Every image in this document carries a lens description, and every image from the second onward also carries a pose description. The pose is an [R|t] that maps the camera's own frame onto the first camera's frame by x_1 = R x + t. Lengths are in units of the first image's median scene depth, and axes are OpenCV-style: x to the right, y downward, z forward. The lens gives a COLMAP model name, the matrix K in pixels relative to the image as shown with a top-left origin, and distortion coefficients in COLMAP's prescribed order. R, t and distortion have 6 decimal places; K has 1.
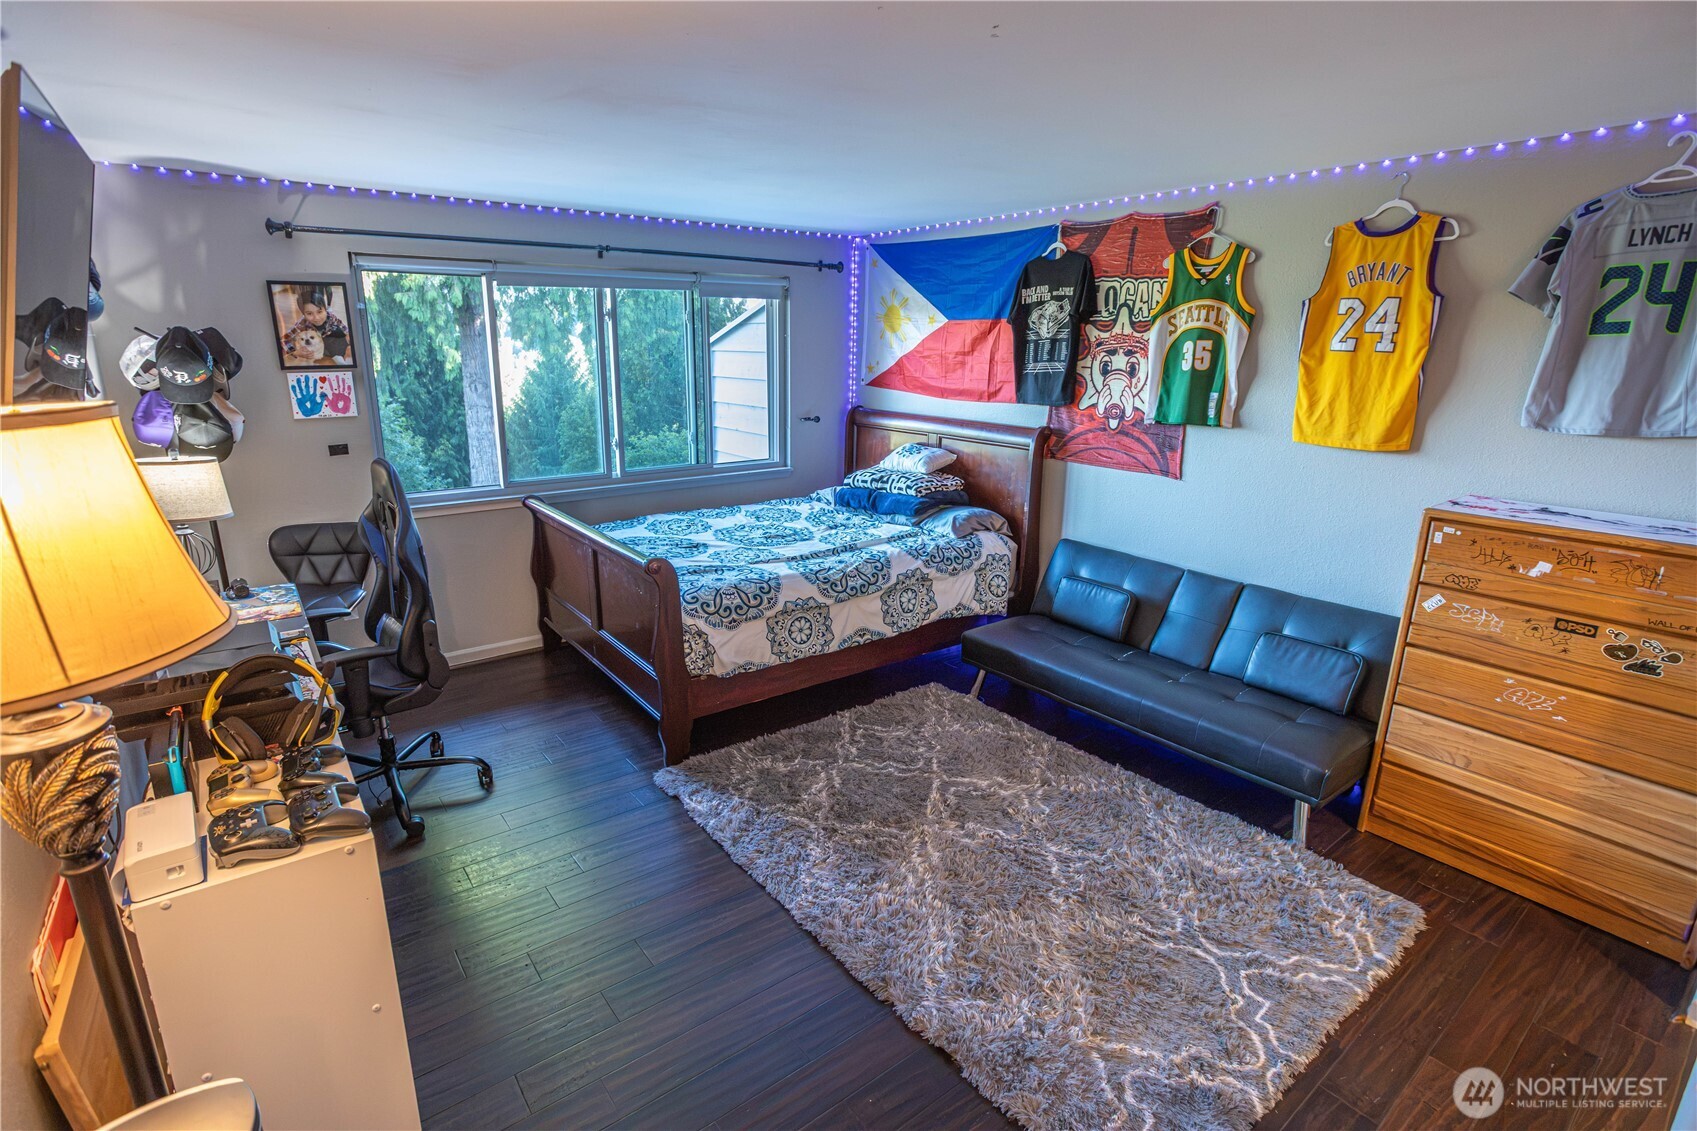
lens RADIAL K [[816.1, 0, 856.6], [0, 816.1, 566.5], [0, 0, 1]] dist [-0.050364, 0.020348]
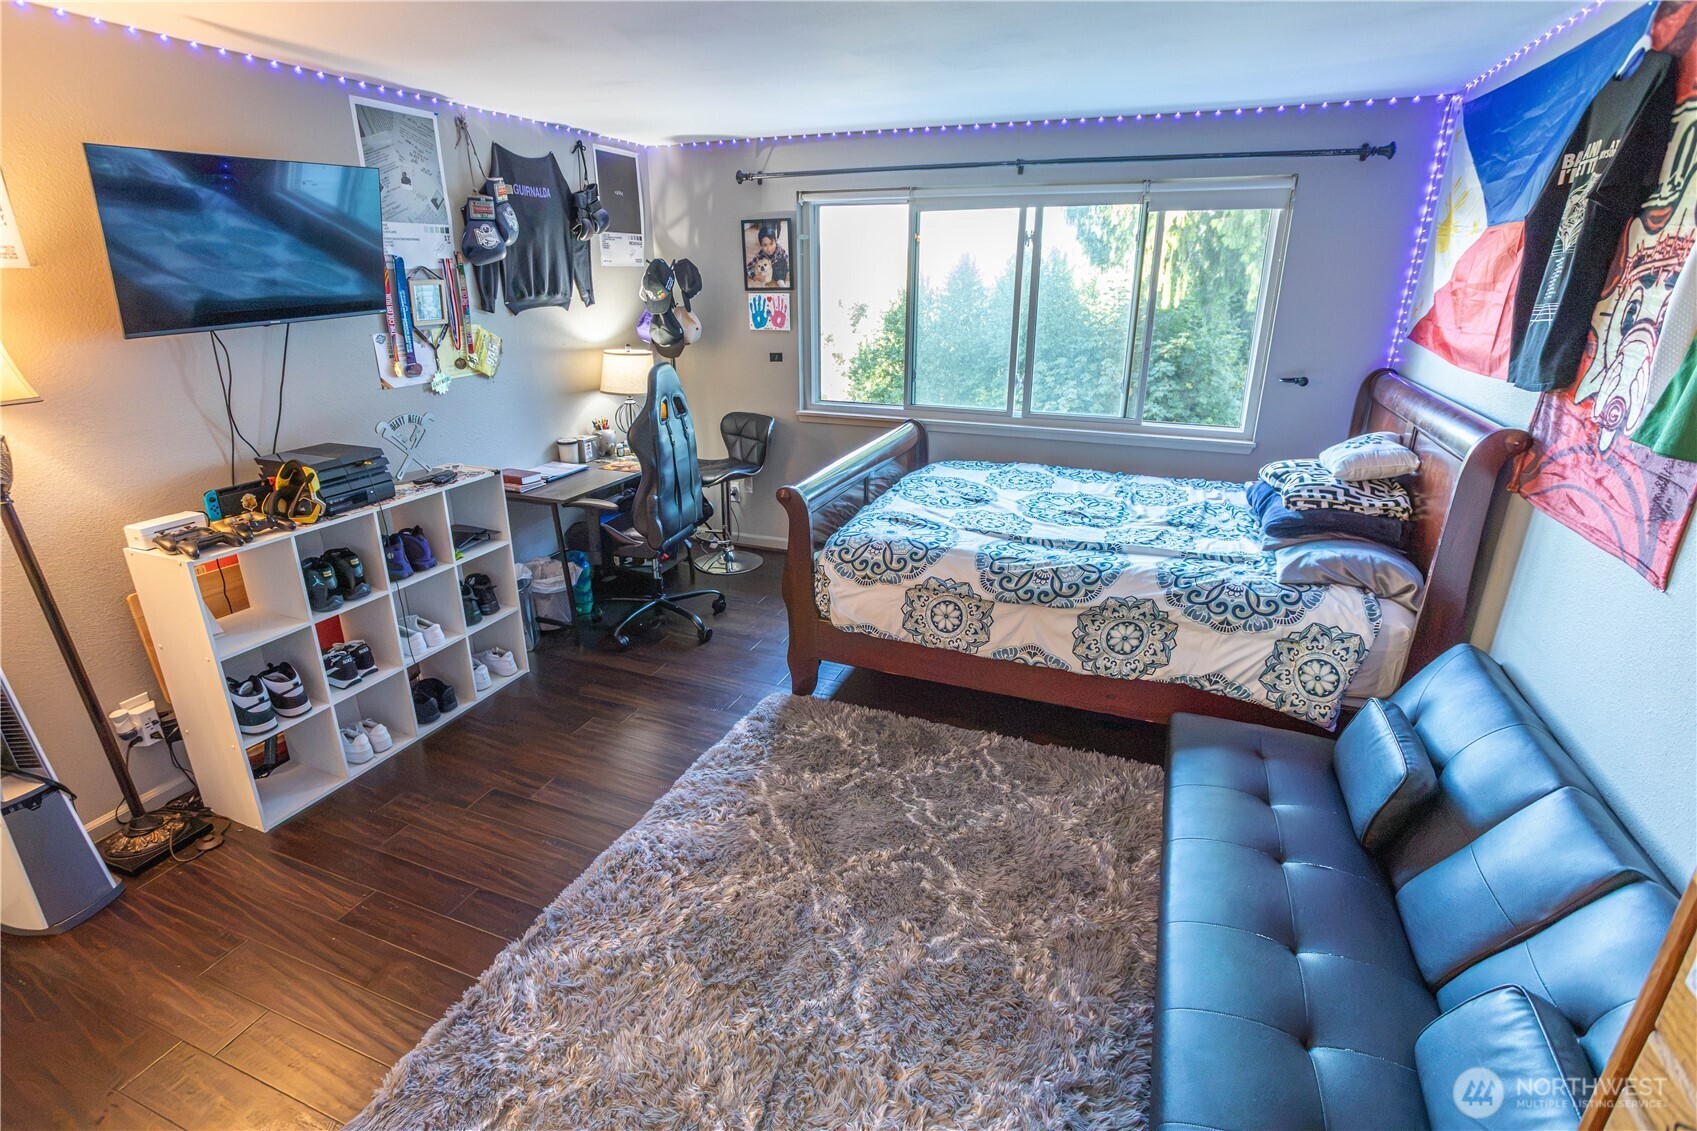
lens RADIAL K [[816.1, 0, 842.8], [0, 816.1, 565.4], [0, 0, 1]] dist [-0.050364, 0.020348]
pose [[0.502282, 0.284645, -0.816511, 0.531461], [-0.219528, 0.955306, 0.197986, -0.111151], [0.836373, 0.079801, 0.542321, 0.435405]]
